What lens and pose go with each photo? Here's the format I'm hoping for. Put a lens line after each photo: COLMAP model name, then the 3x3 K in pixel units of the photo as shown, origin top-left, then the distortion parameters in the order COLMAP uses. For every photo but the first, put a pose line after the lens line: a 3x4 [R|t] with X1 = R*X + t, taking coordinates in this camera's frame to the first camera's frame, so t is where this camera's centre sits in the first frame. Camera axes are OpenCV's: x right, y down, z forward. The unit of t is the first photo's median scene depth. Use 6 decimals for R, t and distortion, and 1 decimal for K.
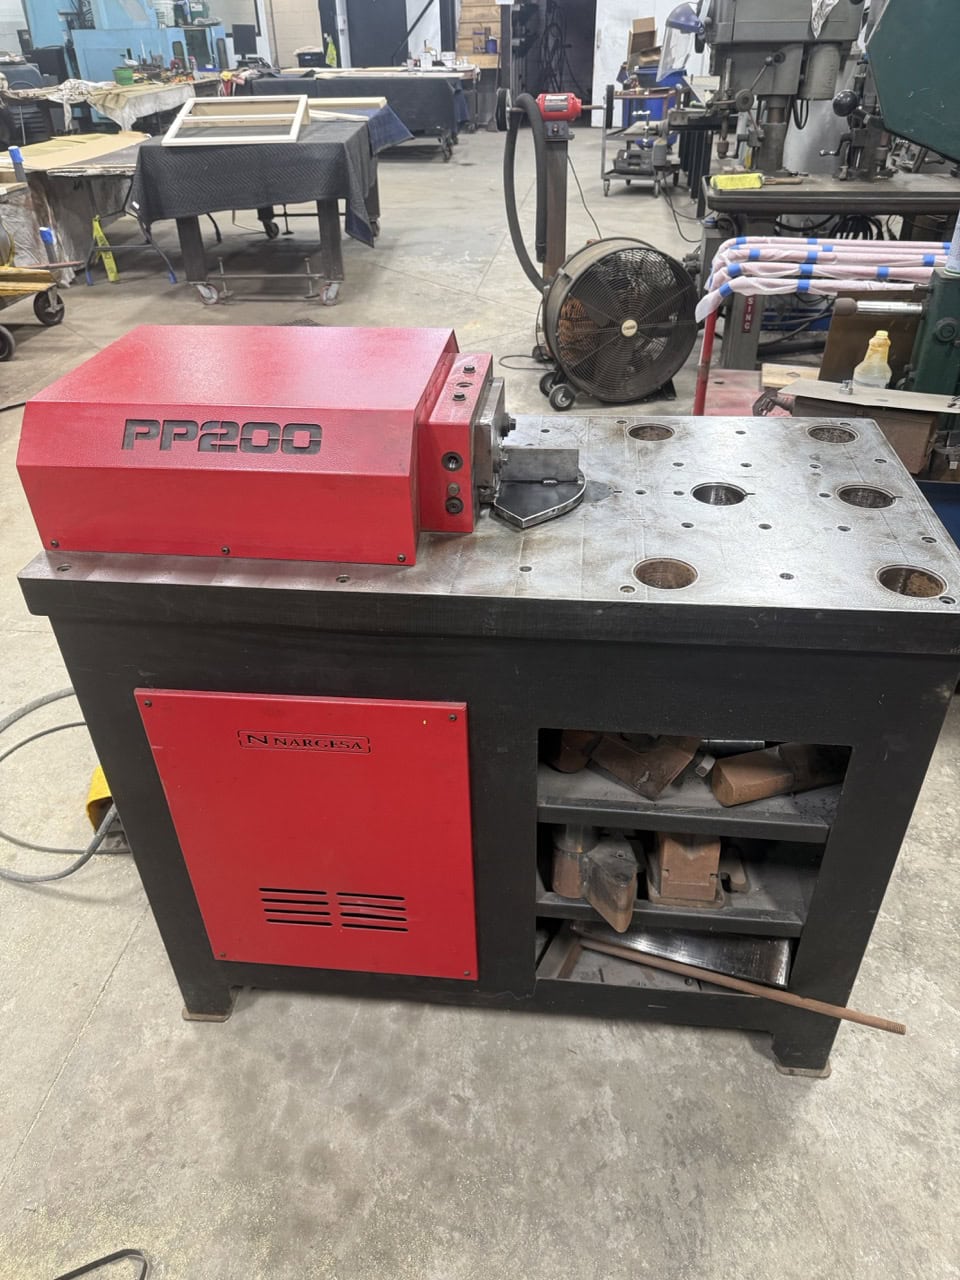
lens RADIAL K [[908.7, 0, 479.7], [0, 908.7, 617.0], [0, 0, 1]] dist [-0.006204, -0.010331]
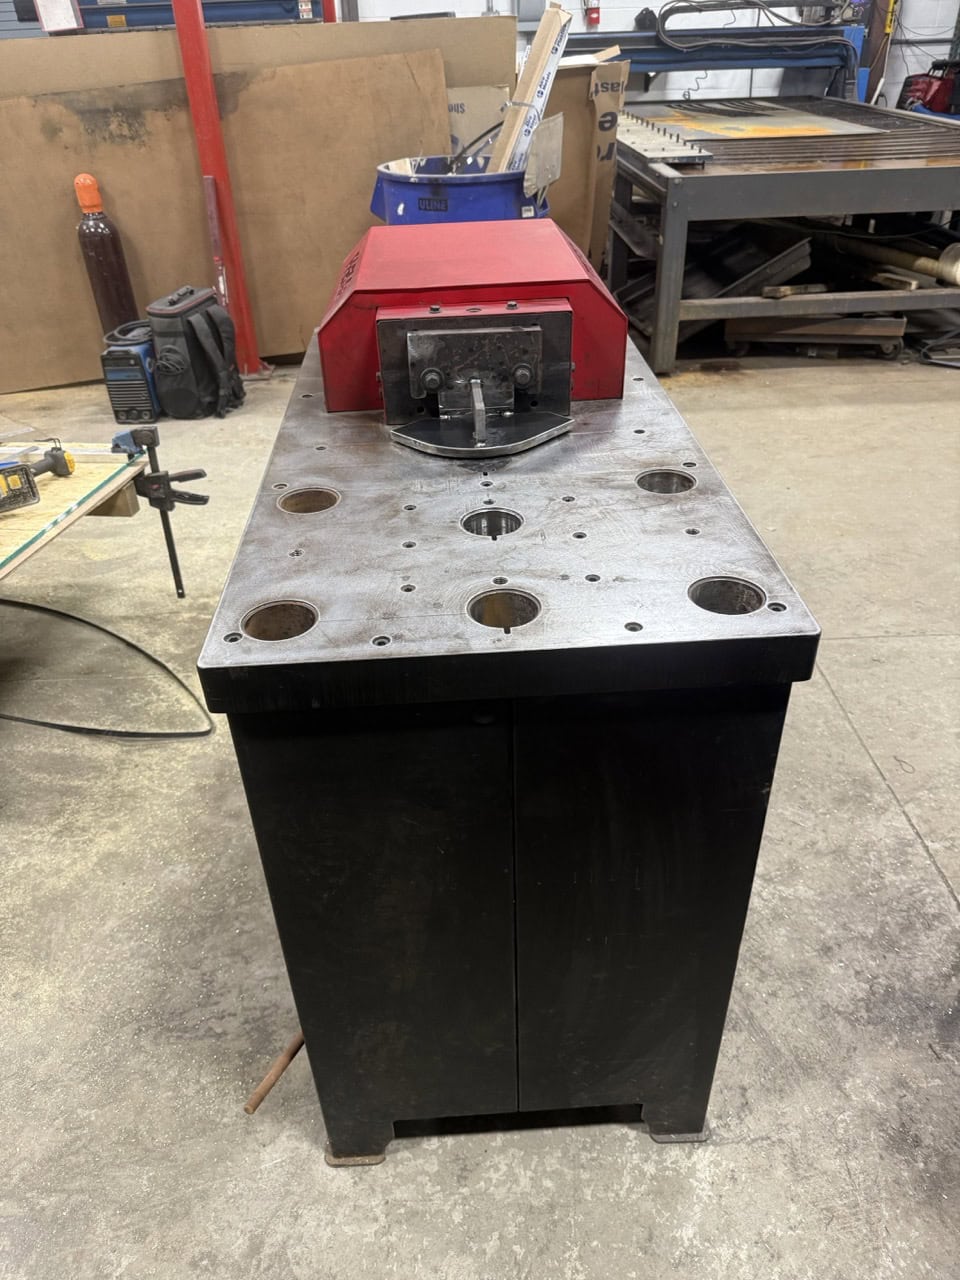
lens RADIAL K [[907.2, 0, 482.5], [0, 907.2, 642.8], [0, 0, 1]] dist [0.004833, -0.012572]
pose [[0.170729, 0.569312, -0.804199, 0.950668], [-0.523583, 0.743832, 0.415422, -0.375736], [0.834693, 0.350140, 0.425075, 0.636653]]
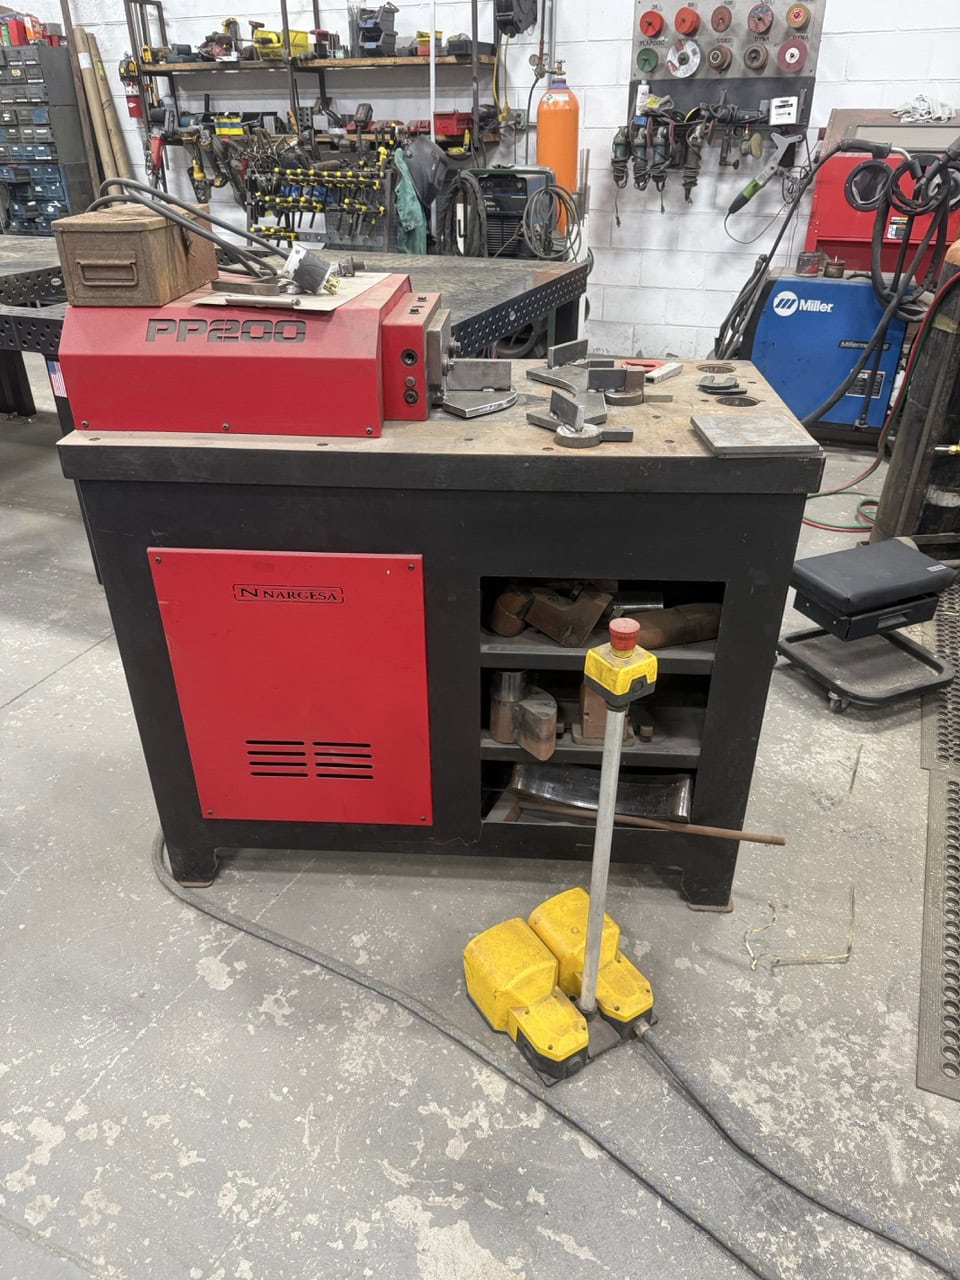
lens RADIAL K [[907.2, 0, 482.5], [0, 907.2, 642.8], [0, 0, 1]] dist [0.004833, -0.012572]
pose [[0.998206, -0.008195, 0.059308, -0.006138], [0.011077, 0.998765, -0.048431, 0.247660], [-0.058838, 0.049001, 0.997064, -0.209603]]
